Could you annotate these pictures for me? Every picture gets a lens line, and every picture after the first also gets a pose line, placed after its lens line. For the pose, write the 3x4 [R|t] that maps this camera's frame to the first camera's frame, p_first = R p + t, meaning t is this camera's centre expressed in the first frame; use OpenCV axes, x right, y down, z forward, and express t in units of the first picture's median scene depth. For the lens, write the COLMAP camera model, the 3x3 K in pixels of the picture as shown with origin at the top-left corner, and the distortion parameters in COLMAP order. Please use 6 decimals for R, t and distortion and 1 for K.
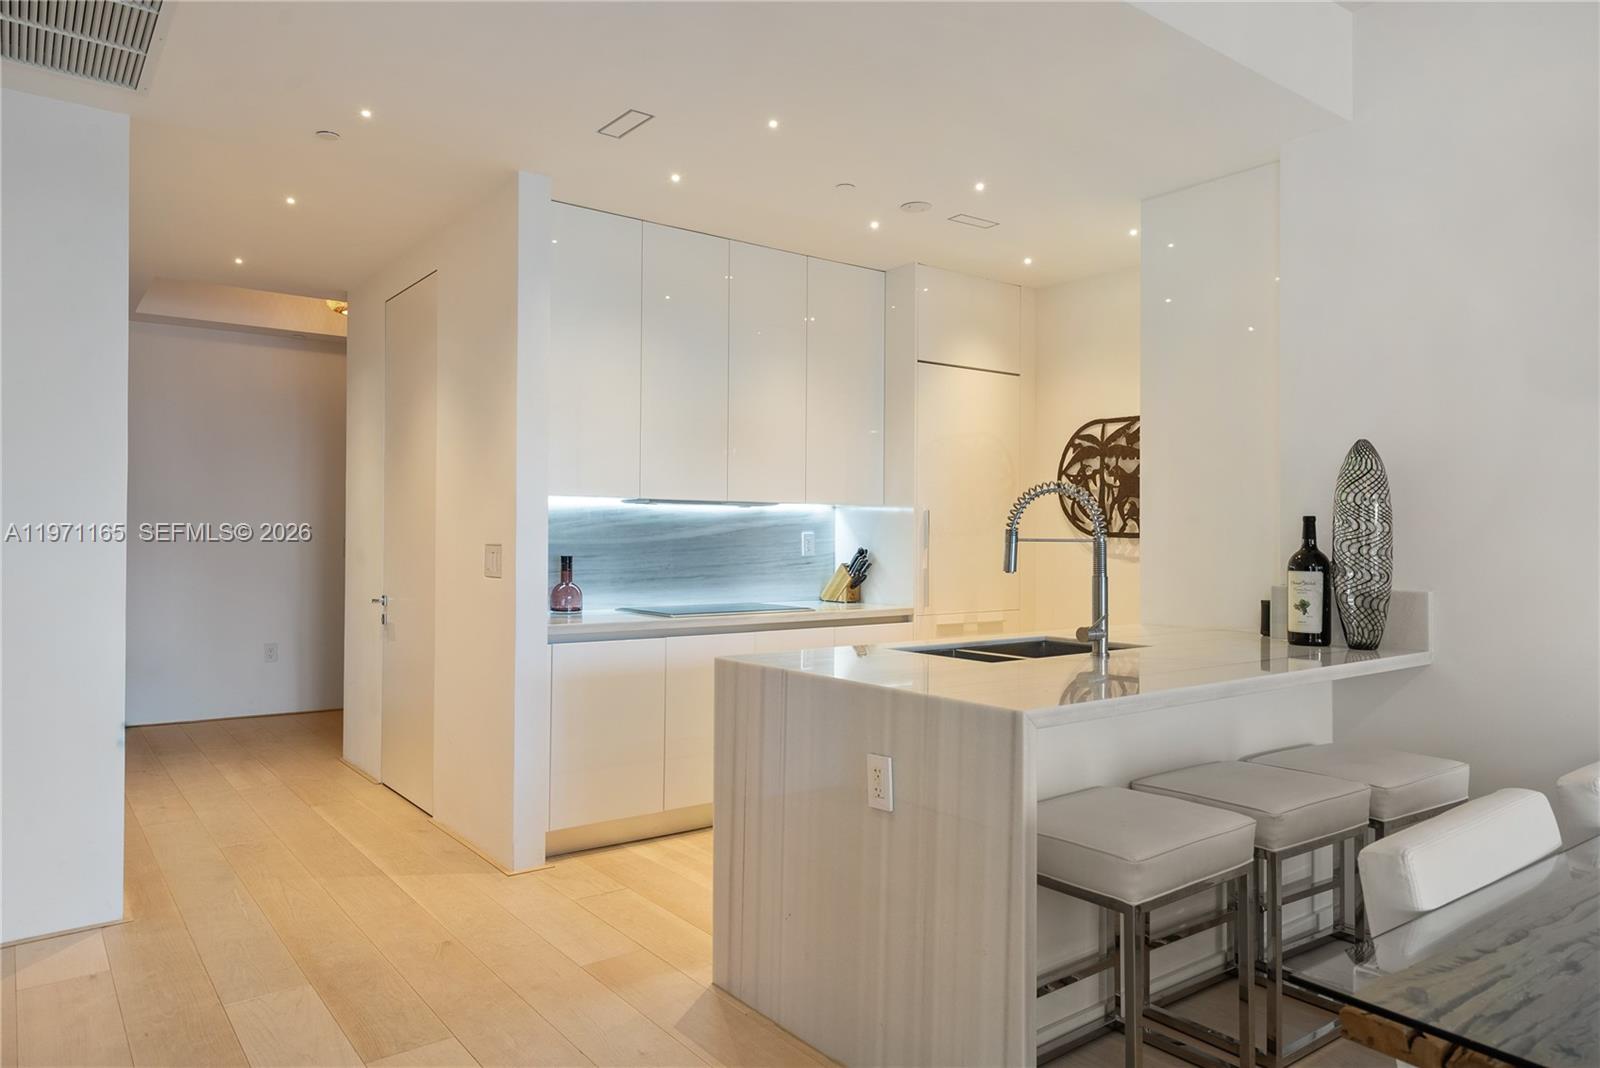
lens RADIAL K [[1034.6, 0, 800.0], [0, 1034.6, 534.0], [0, 0, 1]] dist [-0.000054, -0.000063]
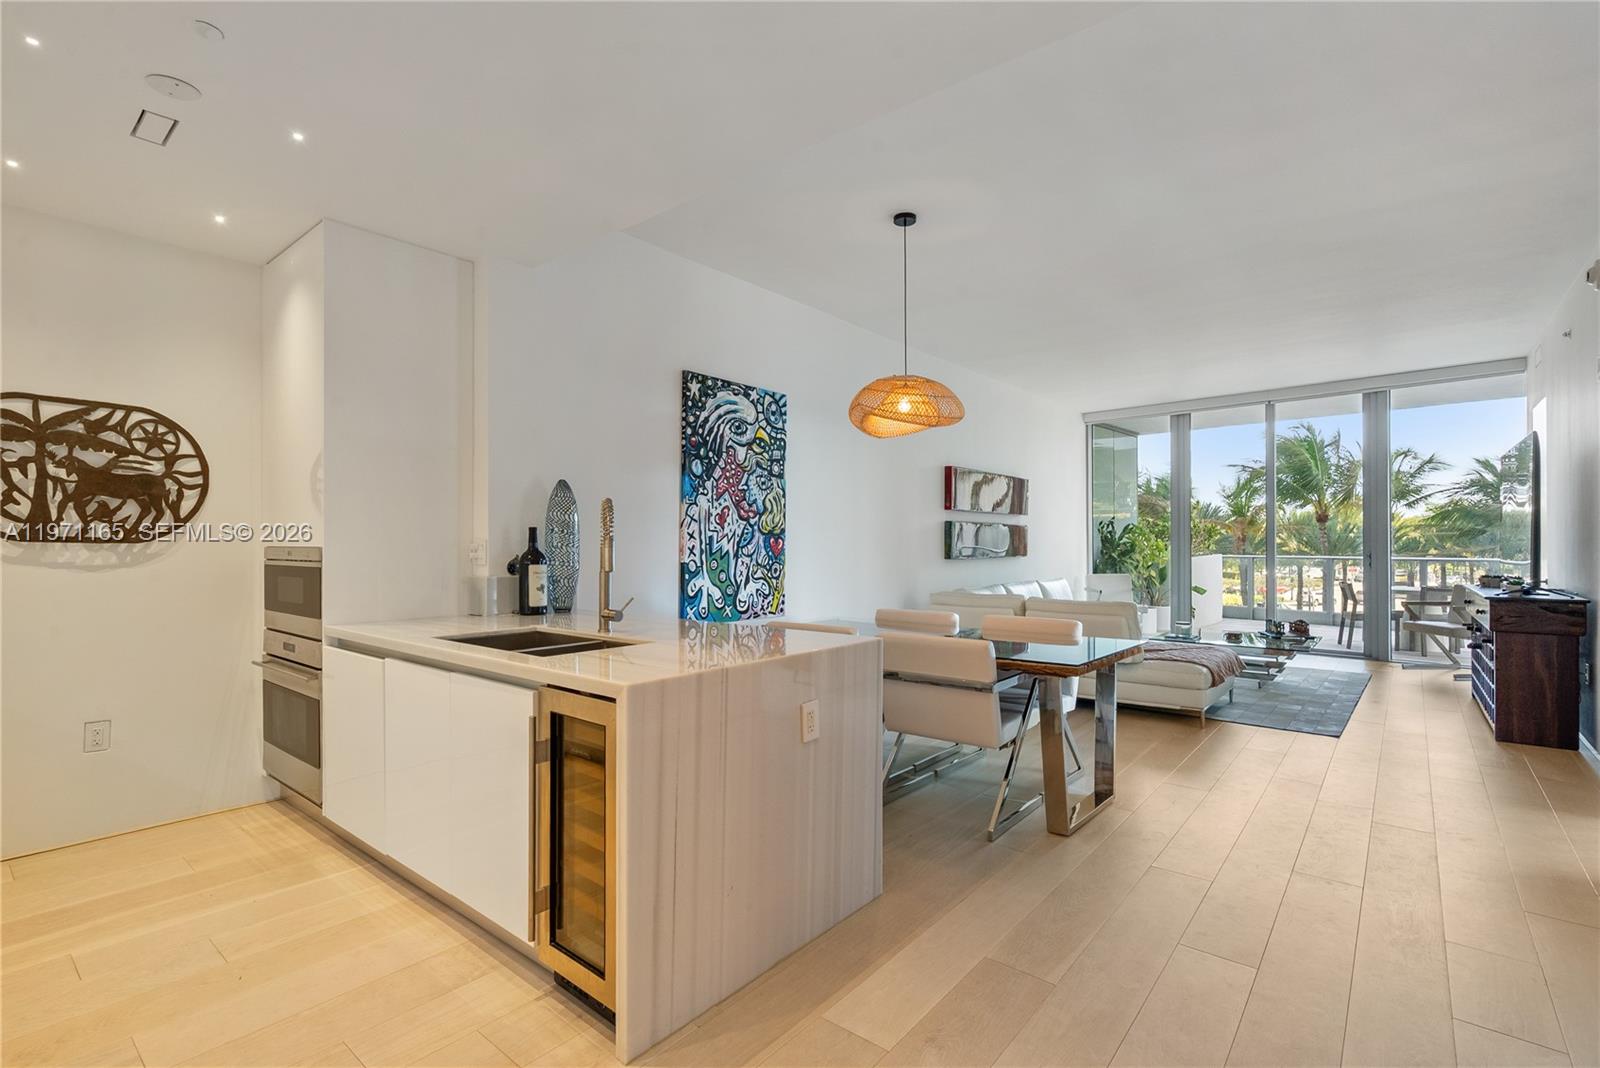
lens RADIAL K [[736.3, 0, 798.7], [0, 736.3, 543.0], [0, 0, 1]] dist [-0.002993, 0.000384]
pose [[-0.224256, -0.005863, 0.974513, -0.394018], [-0.002753, 0.999982, 0.005382, -0.001054], [-0.974526, -0.001476, -0.224268, 0.555763]]
